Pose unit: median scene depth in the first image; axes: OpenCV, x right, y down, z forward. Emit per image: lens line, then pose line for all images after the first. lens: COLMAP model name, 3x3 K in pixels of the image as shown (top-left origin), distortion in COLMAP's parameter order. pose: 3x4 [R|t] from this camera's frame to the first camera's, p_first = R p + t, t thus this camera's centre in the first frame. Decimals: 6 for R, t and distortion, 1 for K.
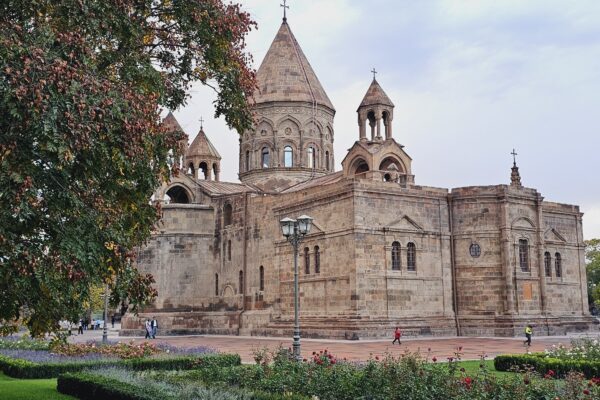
lens RADIAL K [[708.9, 0, 300.0], [0, 708.9, 200.0], [0, 0, 1]] dist [0.143593, -0.037284]
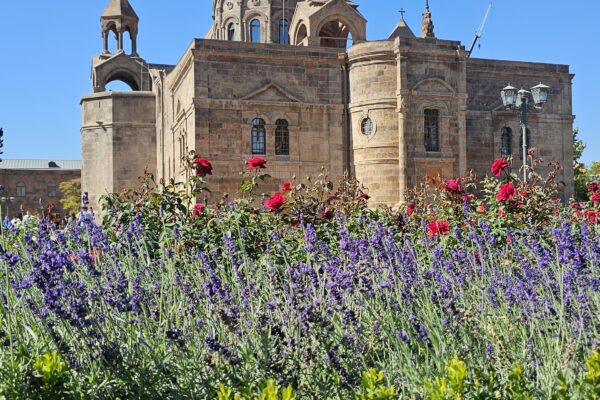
lens RADIAL K [[708.9, 0, 300.0], [0, 708.9, 200.0], [0, 0, 1]] dist [0.143593, -0.037284]
pose [[0.965012, -0.009305, -0.262040, 0.370116], [0.043059, 0.991426, 0.123368, 0.050594], [0.258645, -0.130335, 0.957139, 0.224224]]
